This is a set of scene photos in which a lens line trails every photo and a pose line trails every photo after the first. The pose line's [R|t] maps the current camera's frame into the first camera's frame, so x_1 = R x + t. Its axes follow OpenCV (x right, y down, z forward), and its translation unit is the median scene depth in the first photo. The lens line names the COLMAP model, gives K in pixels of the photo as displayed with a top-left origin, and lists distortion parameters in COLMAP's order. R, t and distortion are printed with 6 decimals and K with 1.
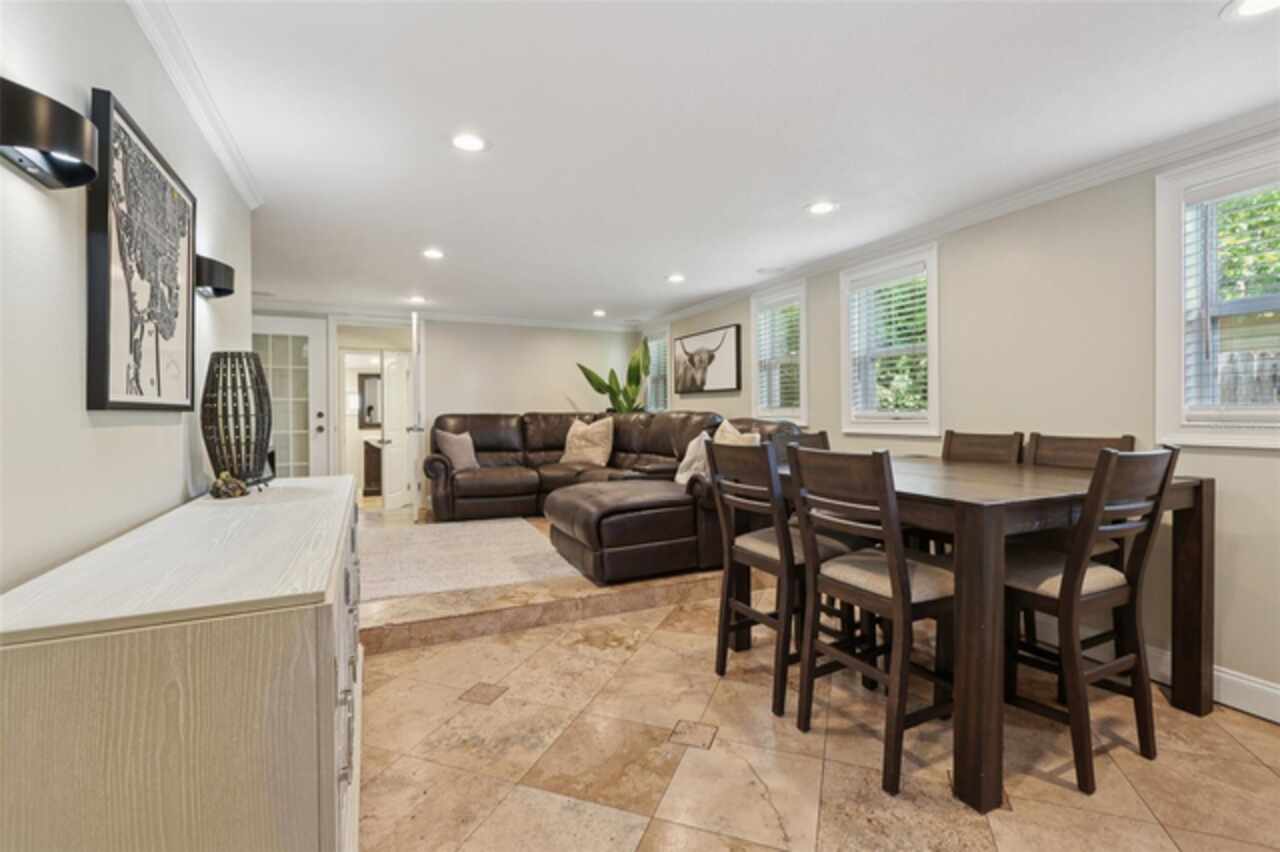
lens RADIAL K [[569.8, 0, 640.4], [0, 569.8, 414.1], [0, 0, 1]] dist [-0.001106, -0.000122]
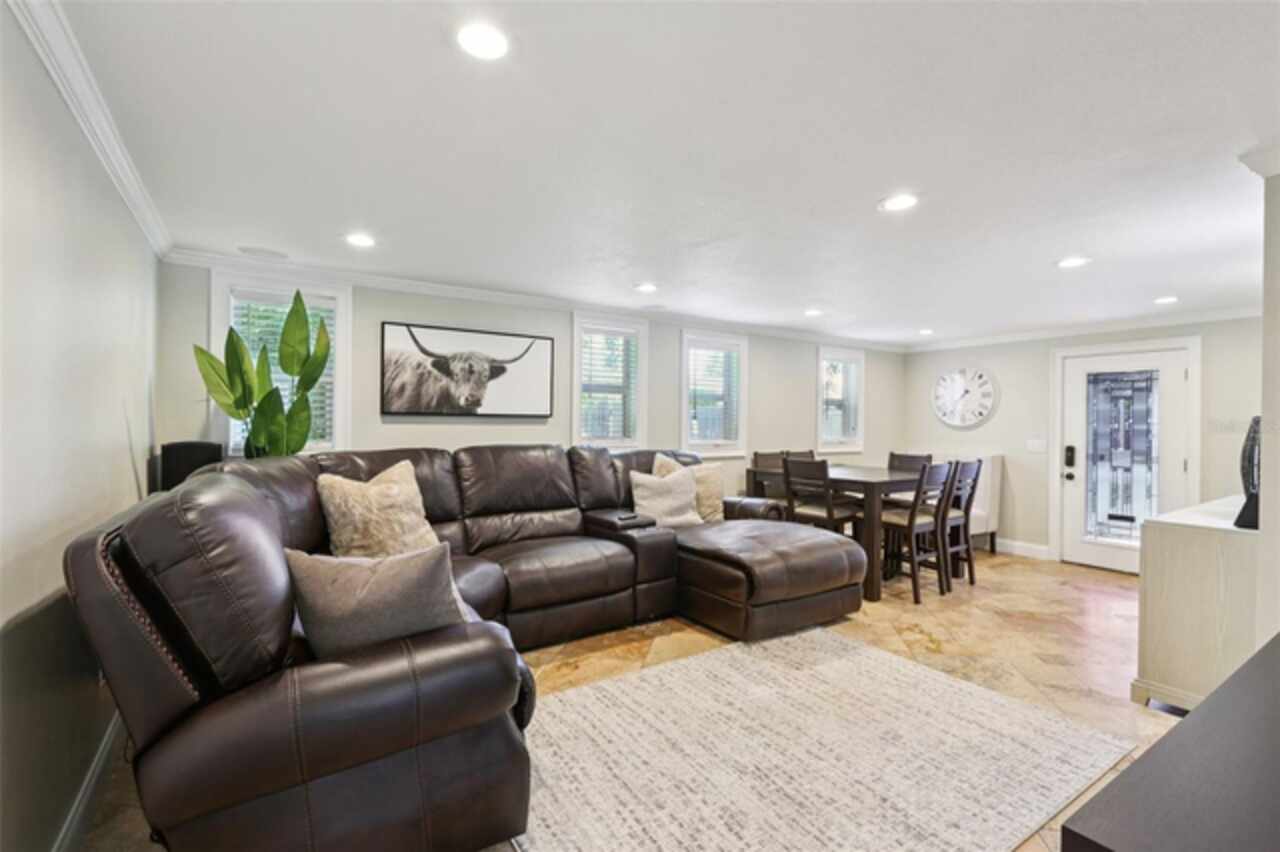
lens RADIAL K [[576.6, 0, 638.4], [0, 576.6, 421.2], [0, 0, 1]] dist [0.001281, -0.000773]
pose [[-0.155847, 0.005948, 0.987763, -0.609211], [-0.004596, 0.999967, -0.006747, -0.028248], [-0.987771, -0.005592, -0.155814, 0.899262]]
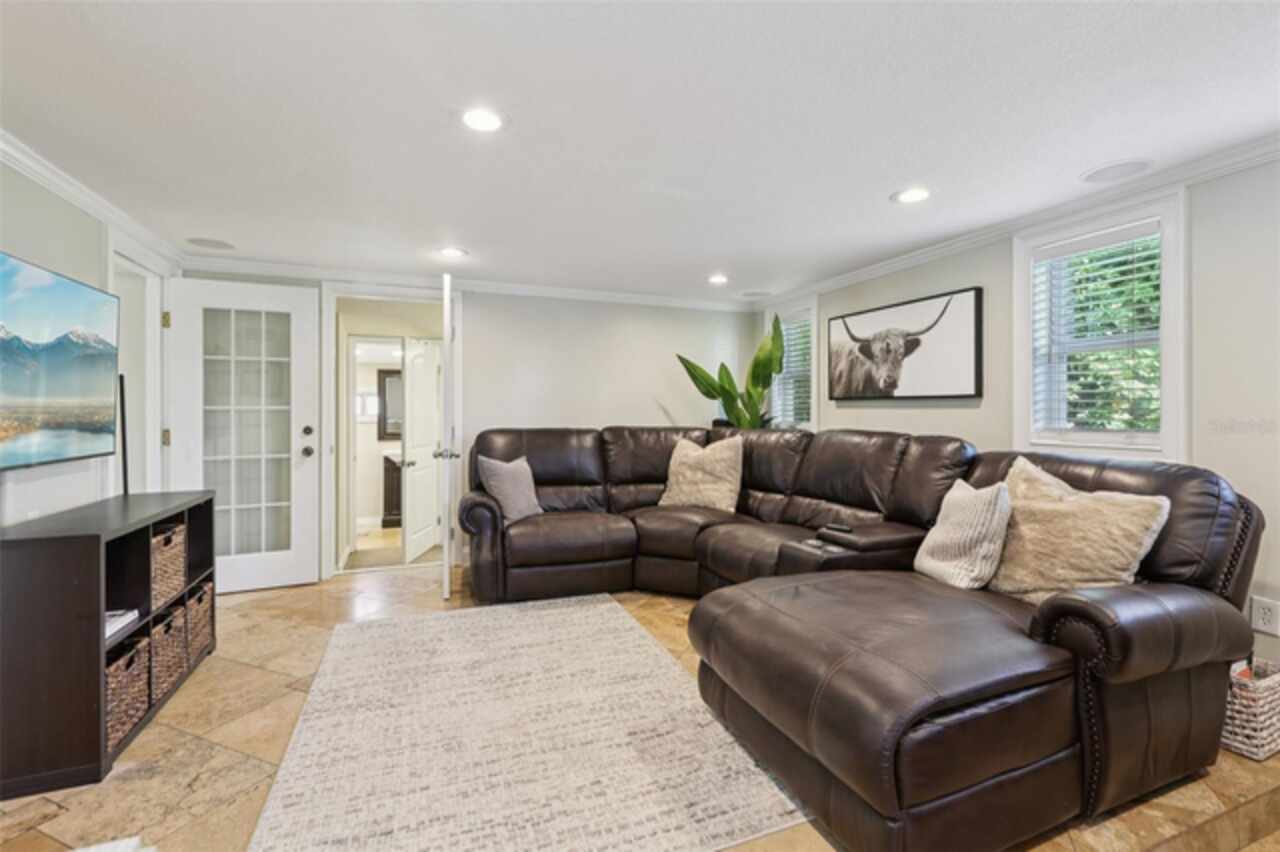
lens RADIAL K [[569.8, 0, 640.4], [0, 569.8, 414.1], [0, 0, 1]] dist [-0.001106, -0.000122]
pose [[0.998542, 0.006868, -0.053549, -0.133660], [-0.006626, 0.999967, 0.004700, -0.022813], [0.053580, -0.004338, 0.998554, 0.346956]]
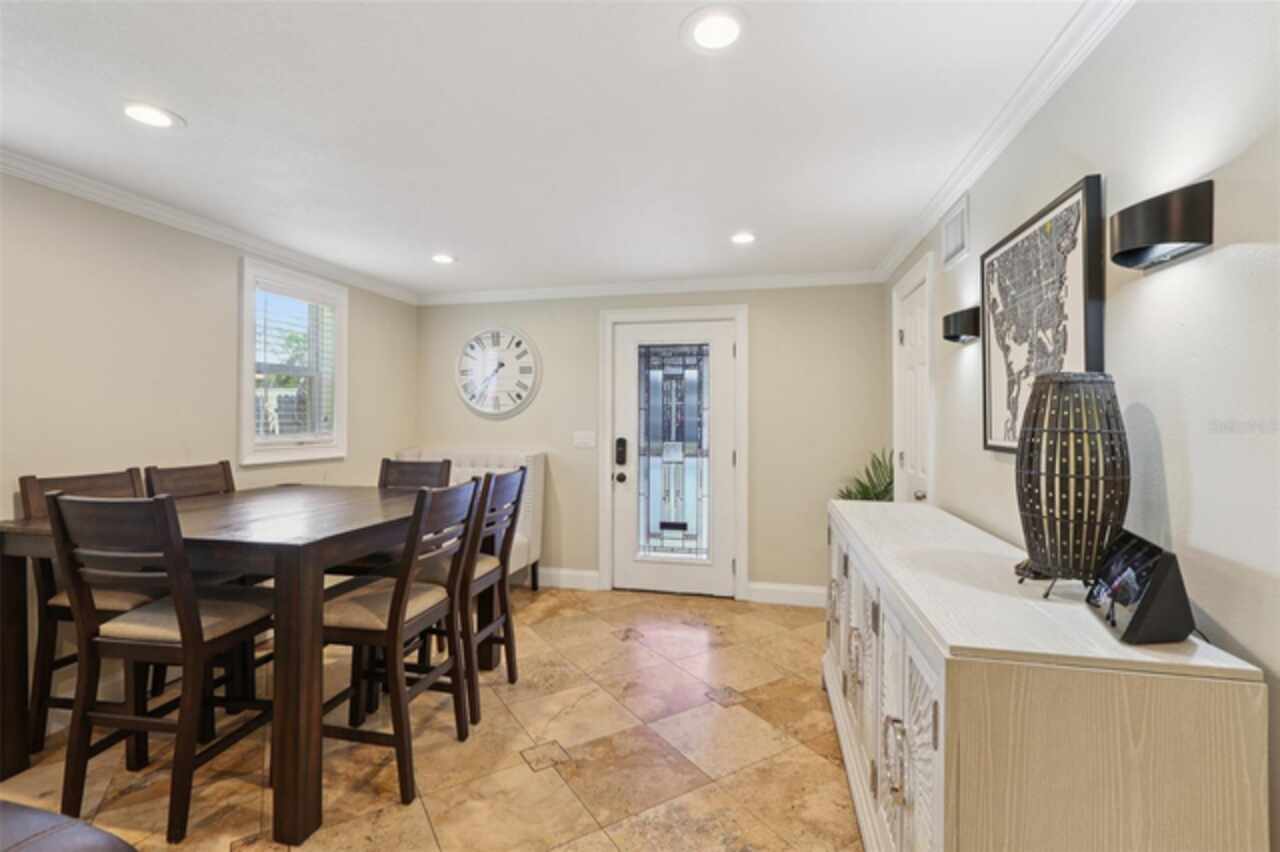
lens RADIAL K [[576.6, 0, 638.4], [0, 576.6, 421.2], [0, 0, 1]] dist [0.001281, -0.000773]
pose [[-0.790666, 0.000740, 0.612248, -0.245289], [0.002290, 0.999996, 0.001749, -0.019910], [-0.612244, 0.002785, -0.790664, 0.613278]]
